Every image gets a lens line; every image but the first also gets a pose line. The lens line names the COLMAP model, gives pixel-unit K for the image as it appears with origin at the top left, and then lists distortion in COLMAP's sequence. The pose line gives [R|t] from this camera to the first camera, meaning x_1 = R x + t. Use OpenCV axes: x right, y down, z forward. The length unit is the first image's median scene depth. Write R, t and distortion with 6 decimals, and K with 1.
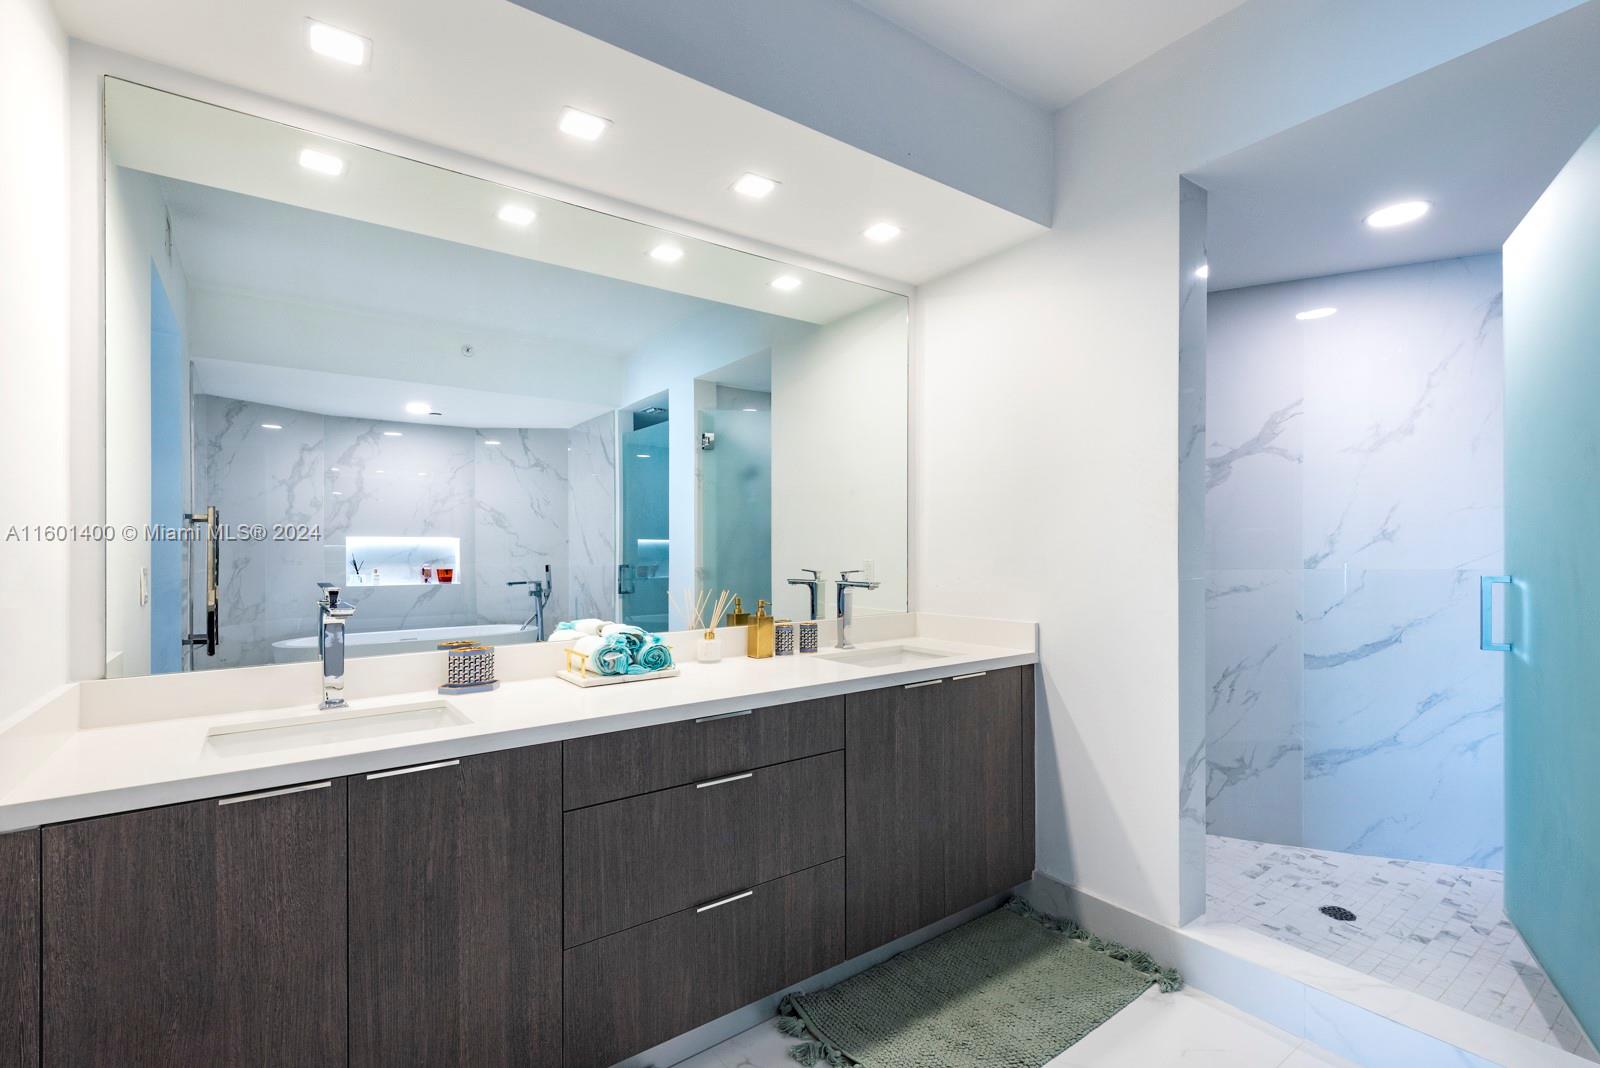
lens RADIAL K [[679.8, 0, 797.7], [0, 679.8, 546.2], [0, 0, 1]] dist [0.012499, 0.000017]
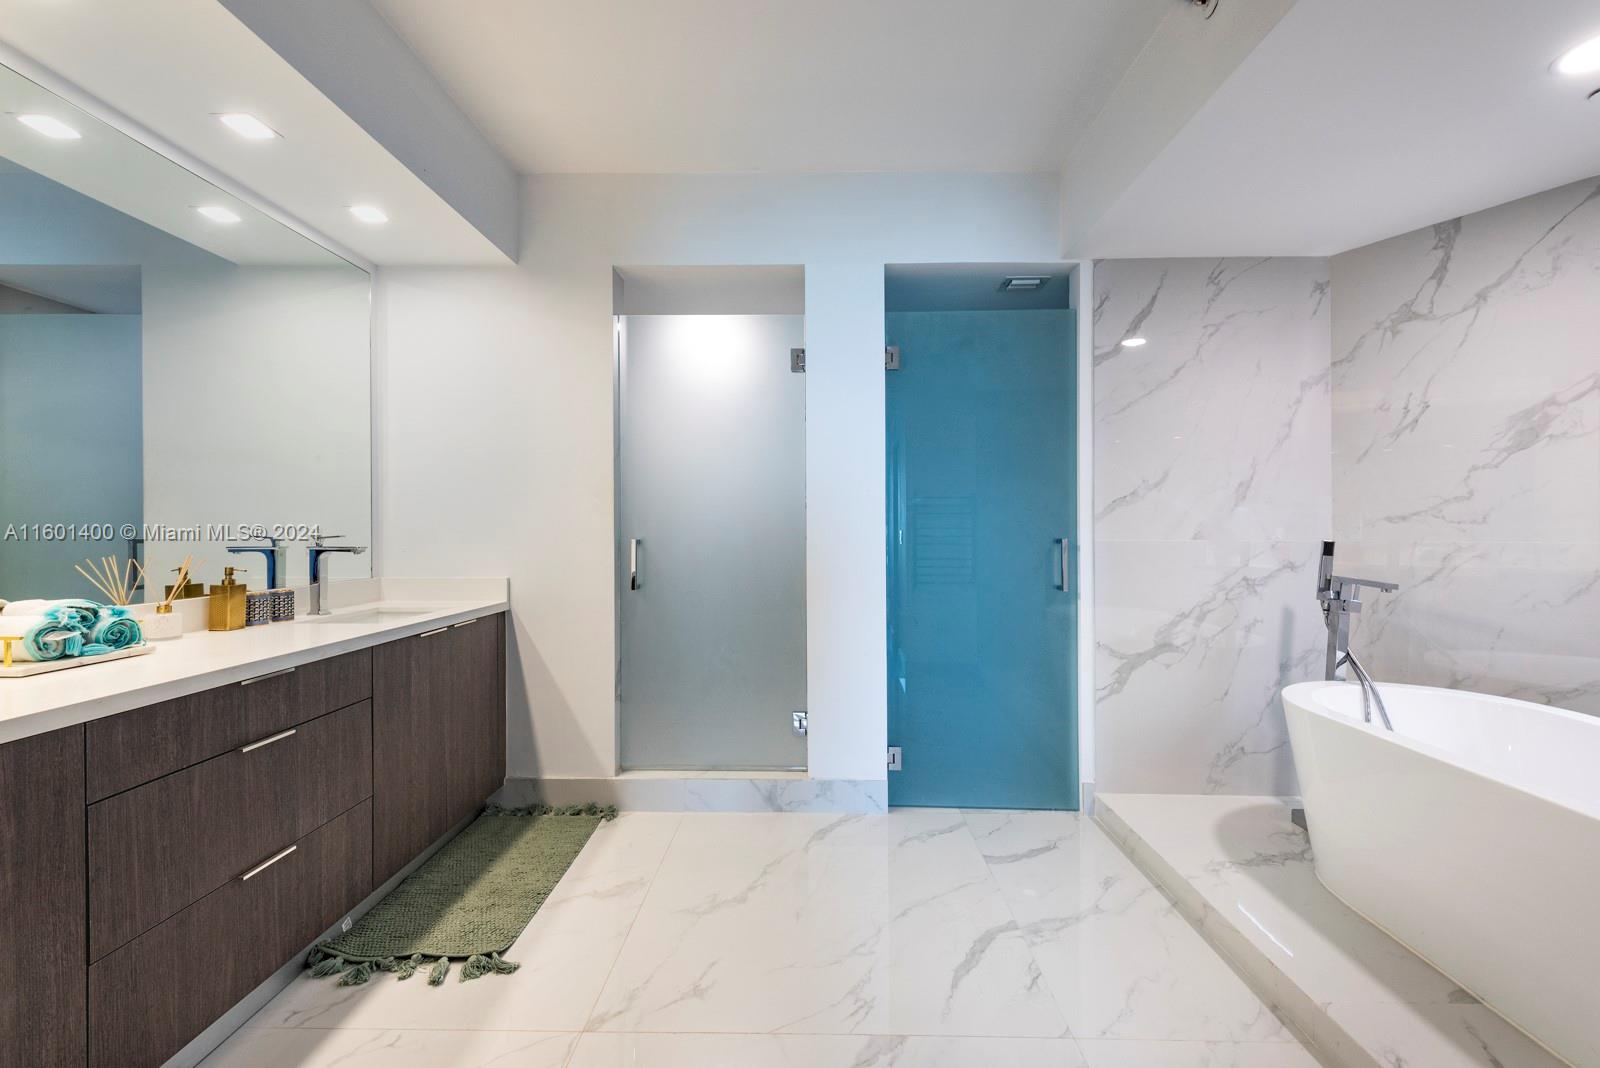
lens RADIAL K [[642.4, 0, 778.0], [0, 642.4, 510.3], [0, 0, 1]] dist [0.019711, -0.000039]
pose [[0.616098, 0.030344, 0.787085, -0.344291], [-0.008551, 0.999456, -0.031838, 0.029274], [-0.787623, 0.012885, 0.616022, -0.139544]]
